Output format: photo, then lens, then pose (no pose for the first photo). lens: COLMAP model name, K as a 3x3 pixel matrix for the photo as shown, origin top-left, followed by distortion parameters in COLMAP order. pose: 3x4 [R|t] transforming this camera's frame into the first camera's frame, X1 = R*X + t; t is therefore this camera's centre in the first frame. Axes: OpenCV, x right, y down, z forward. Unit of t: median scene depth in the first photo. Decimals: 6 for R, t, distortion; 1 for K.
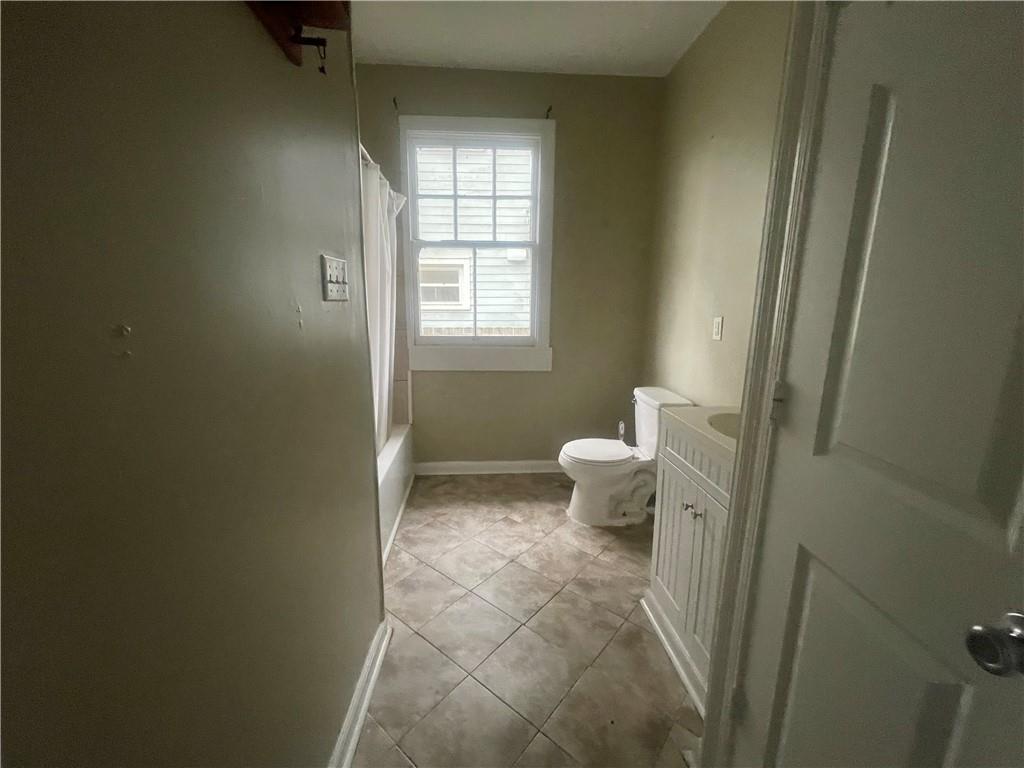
lens RADIAL K [[417.8, 0, 509.3], [0, 417.8, 380.5], [0, 0, 1]] dist [-0.000392, -0.000065]
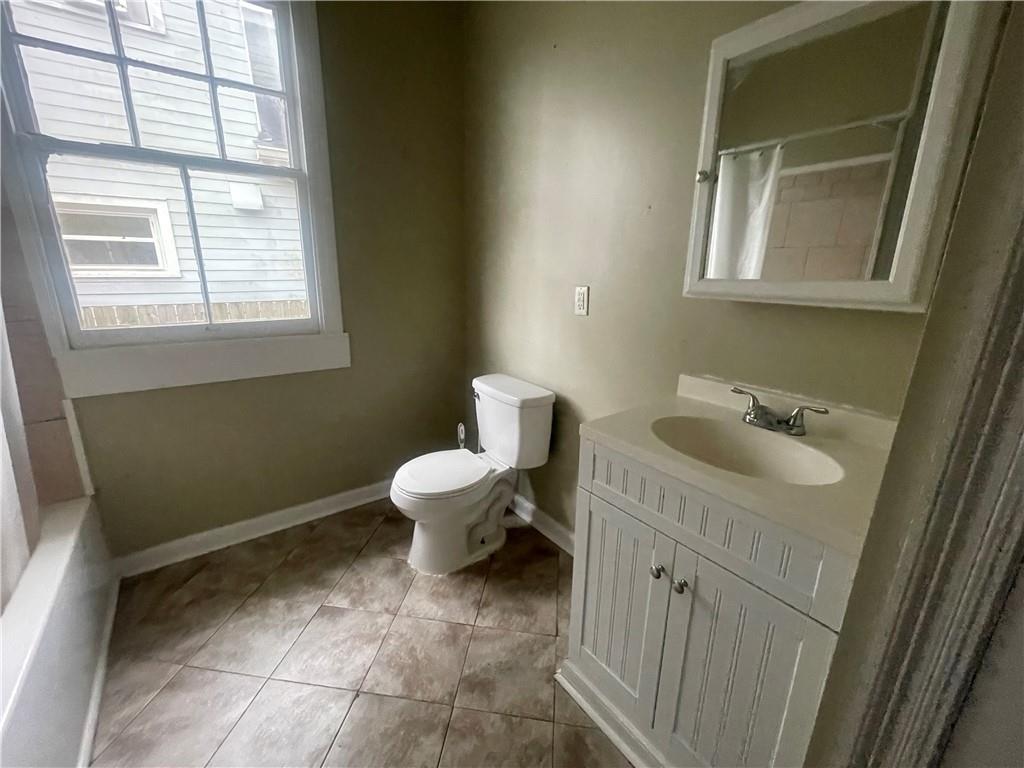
lens RADIAL K [[417.8, 0, 509.3], [0, 417.8, 380.5], [0, 0, 1]] dist [-0.000392, -0.000065]
pose [[0.841763, -0.135670, 0.522522, -0.048419], [0.094208, 0.989971, 0.105276, -0.053048], [-0.531564, -0.039391, 0.846102, 0.290470]]
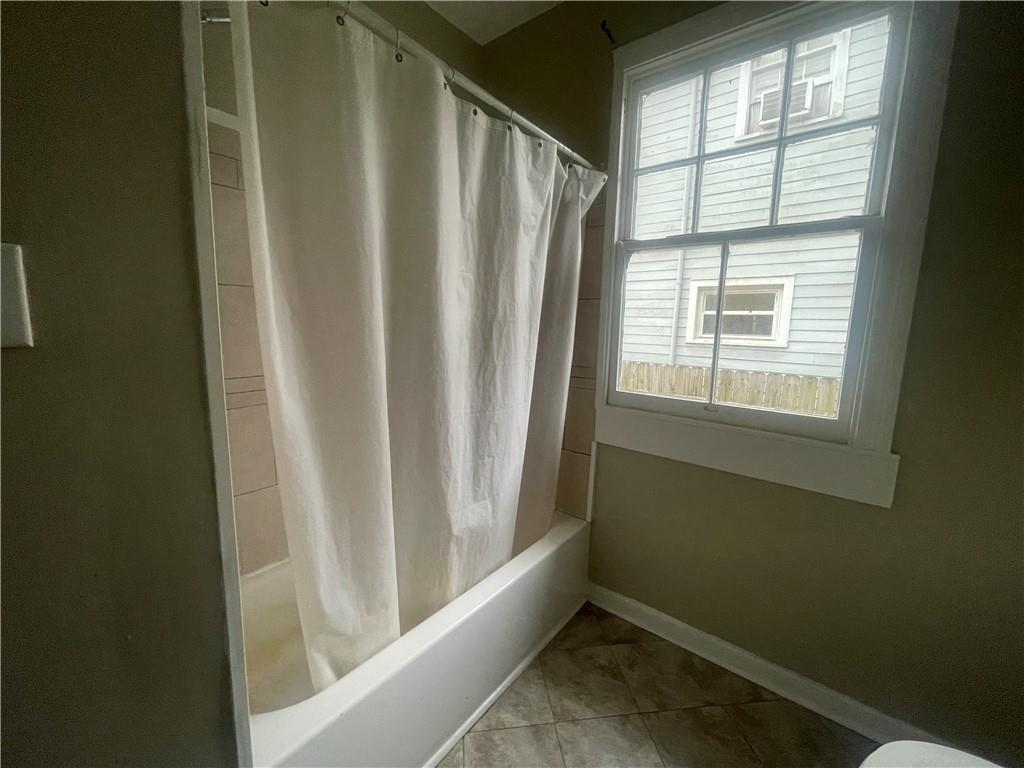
lens RADIAL K [[415.5, 0, 510.5], [0, 415.5, 380.4], [0, 0, 1]] dist [-0.001891, -0.000231]
pose [[0.733559, 0.105814, -0.671338, 0.094712], [-0.149419, 0.988746, -0.007425, -0.100321], [0.662997, 0.105758, 0.741114, 0.452941]]
